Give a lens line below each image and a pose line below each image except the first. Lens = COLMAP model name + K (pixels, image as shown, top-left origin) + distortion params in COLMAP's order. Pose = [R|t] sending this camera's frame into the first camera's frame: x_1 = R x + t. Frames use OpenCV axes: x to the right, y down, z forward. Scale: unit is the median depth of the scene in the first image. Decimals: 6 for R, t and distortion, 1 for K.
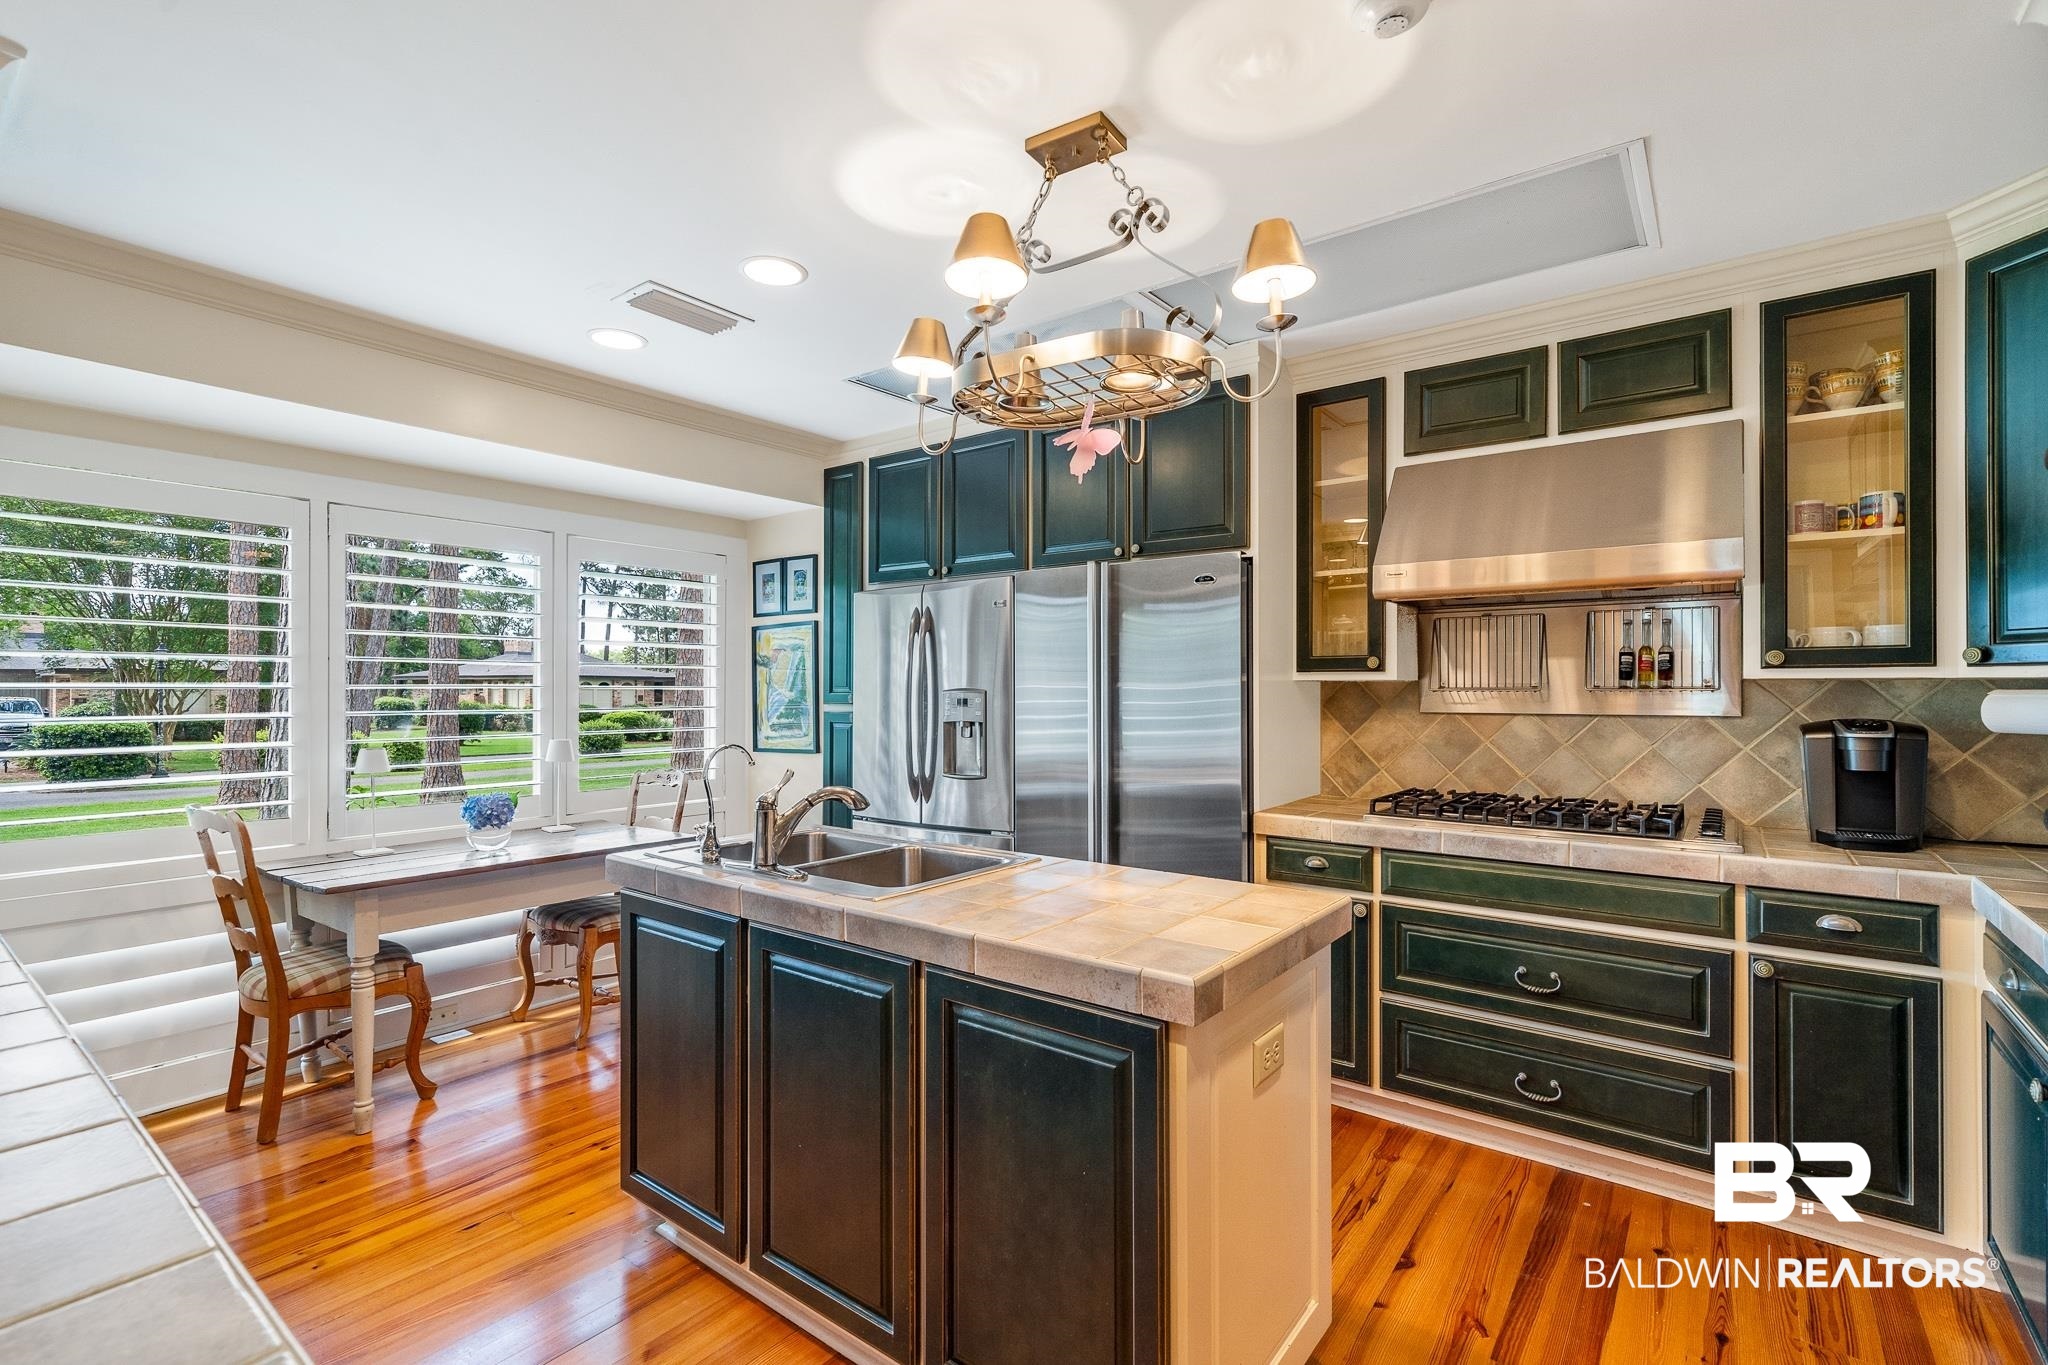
lens RADIAL K [[926.2, 0, 1018.7], [0, 926.2, 683.3], [0, 0, 1]] dist [-0.000862, -0.000535]
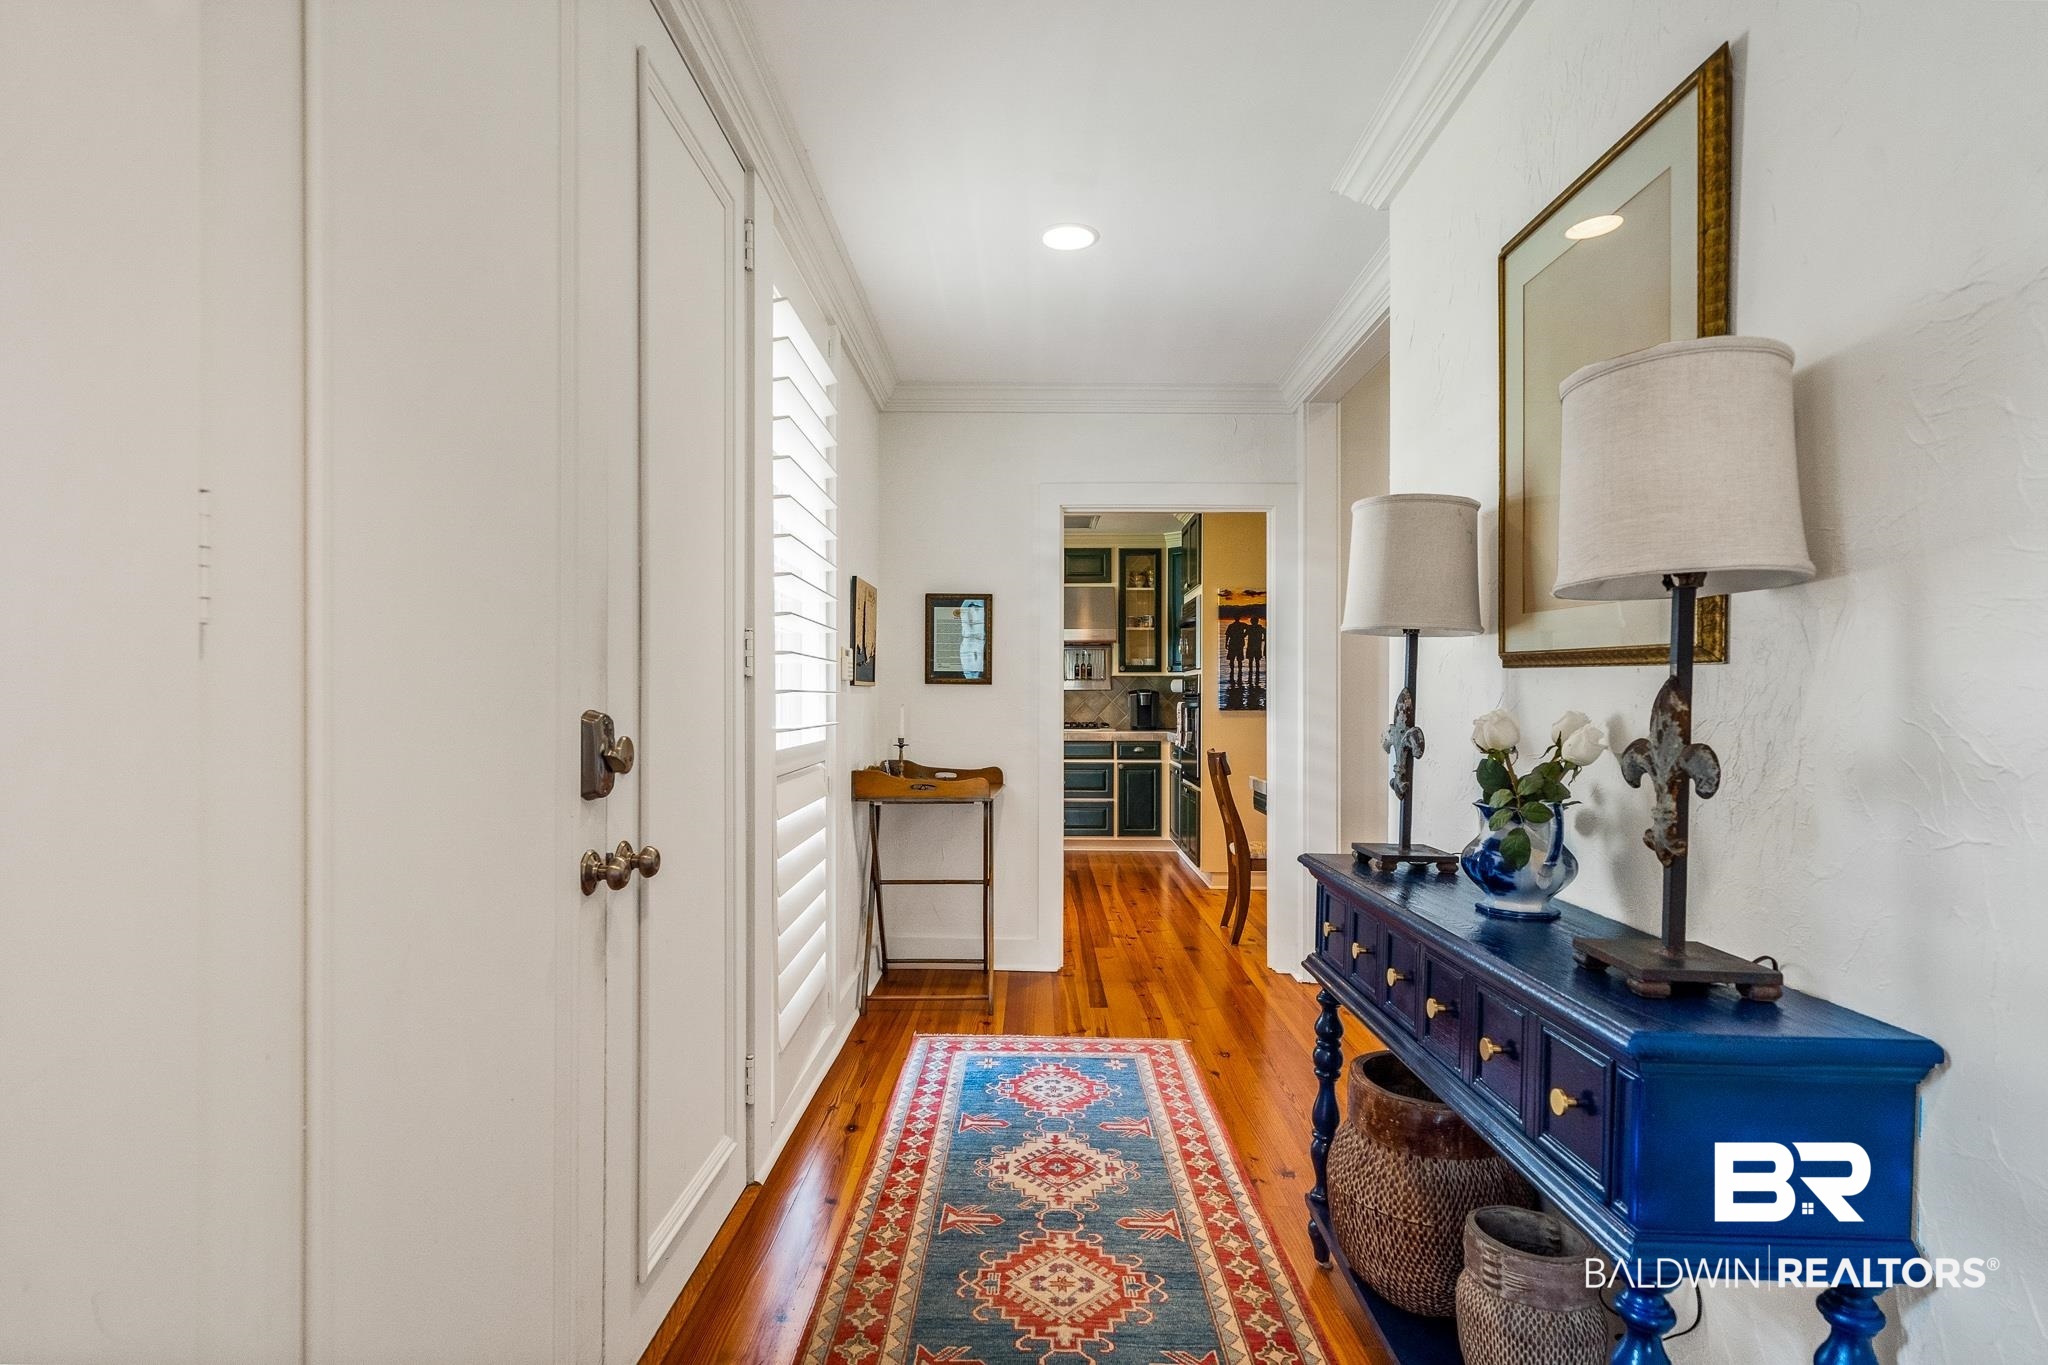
lens RADIAL K [[1043.0, 0, 1022.9], [0, 1043.0, 700.6], [0, 0, 1]] dist [0.003306, 0.000452]
pose [[0.800660, 0.002299, 0.599115, -1.362578], [-0.004447, 0.999988, 0.002105, 0.065299], [-0.599103, -0.004349, 0.800660, -1.407361]]
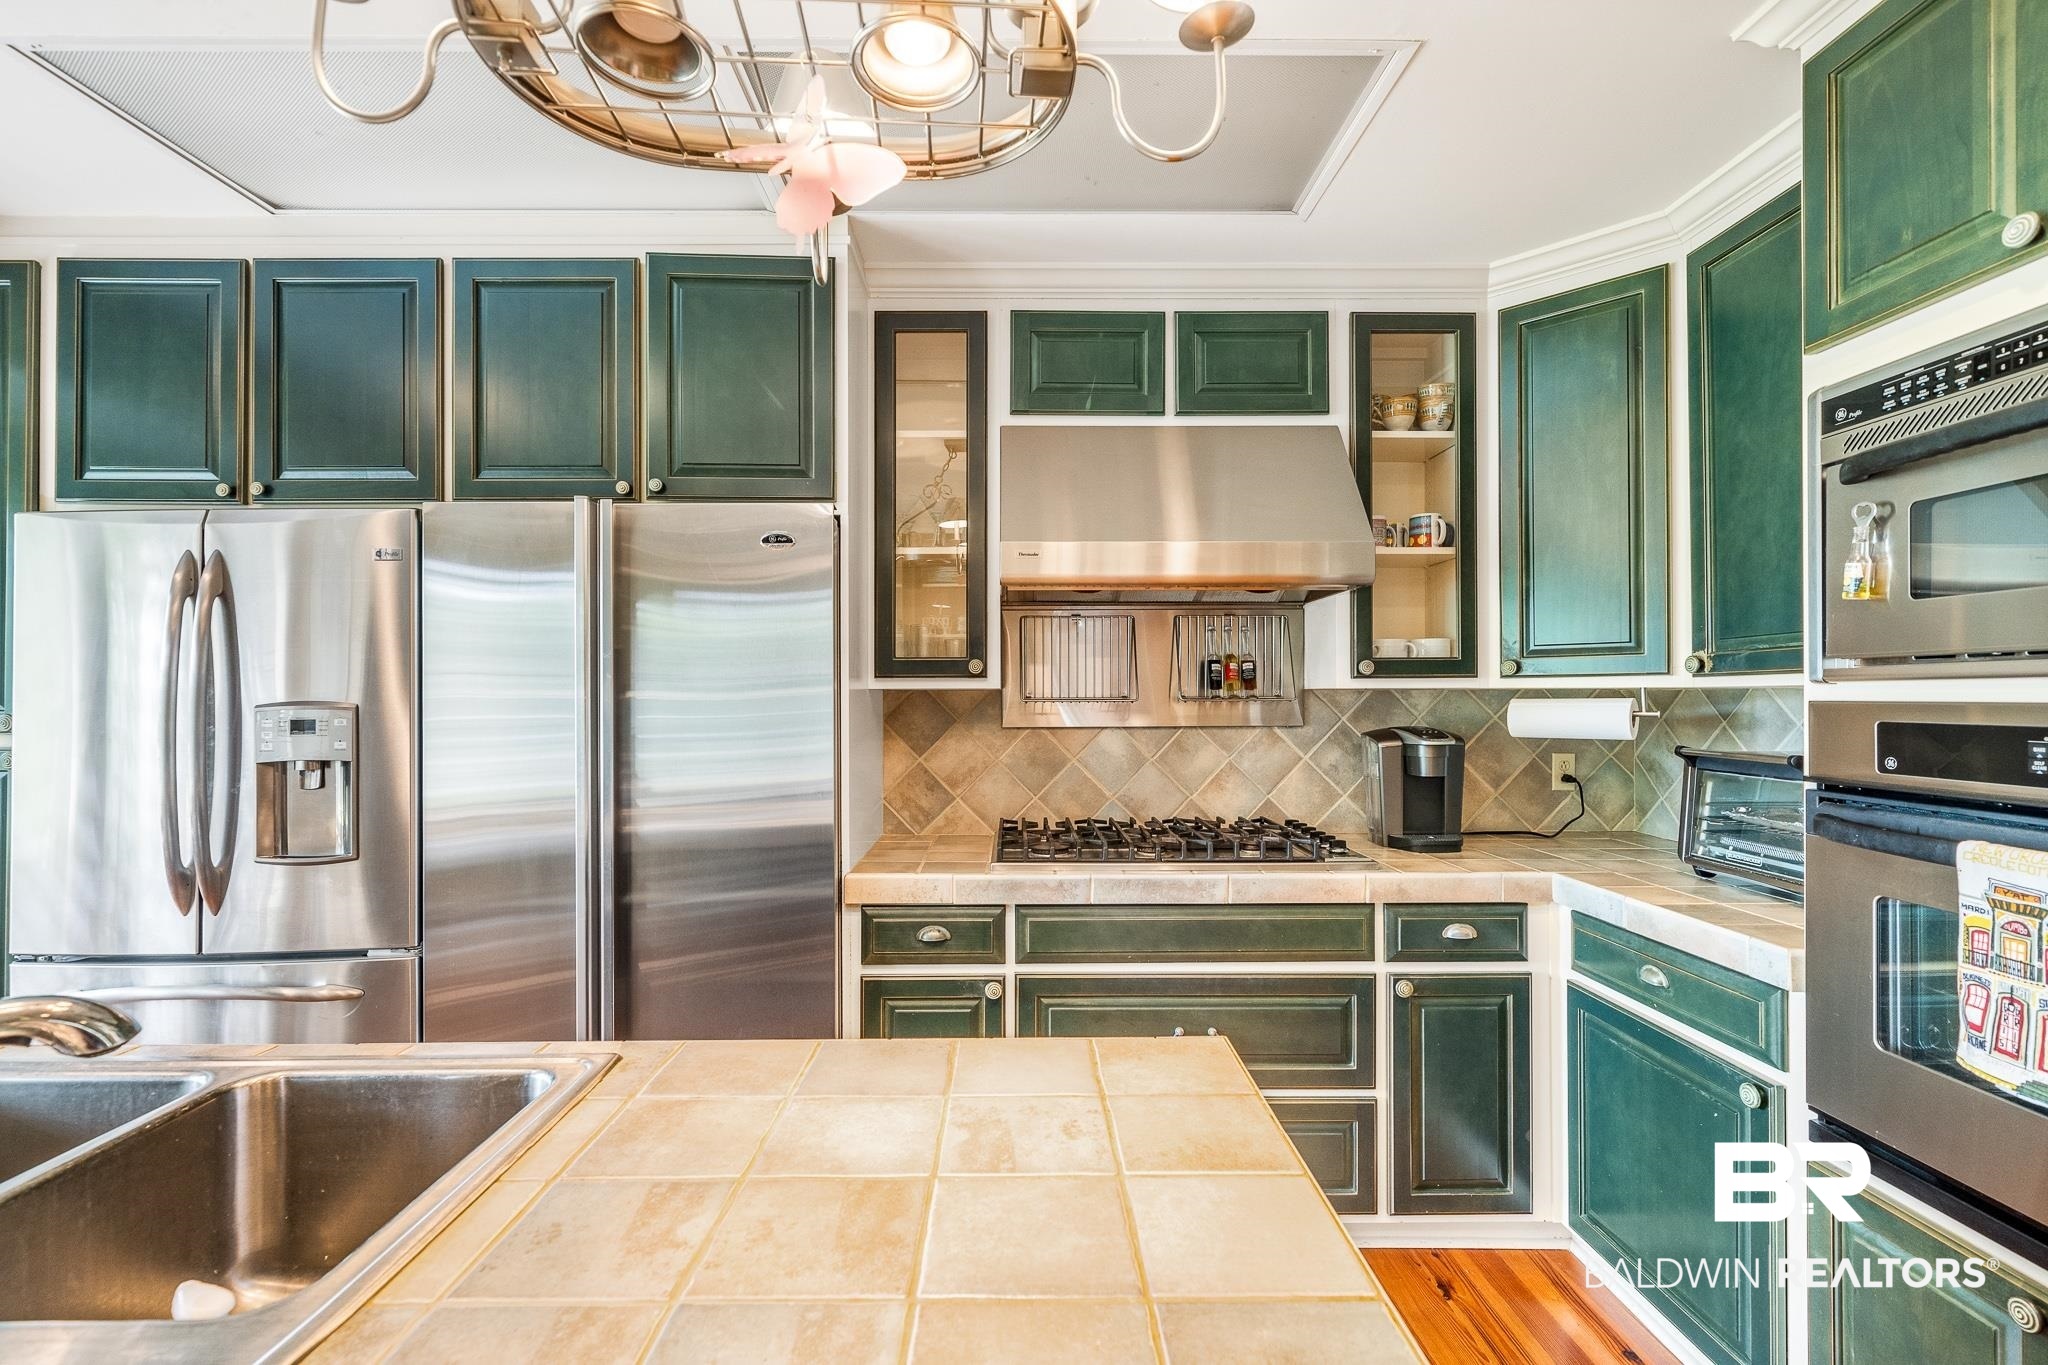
lens RADIAL K [[926.3, 0, 1016.9], [0, 926.3, 692.7], [0, 0, 1]] dist [0.000937, -0.001087]
pose [[0.786801, 0.000496, 0.617207, -0.093864], [-0.000465, 1.000000, -0.000211, 0.000023], [-0.617207, -0.000121, 0.786801, 0.415144]]
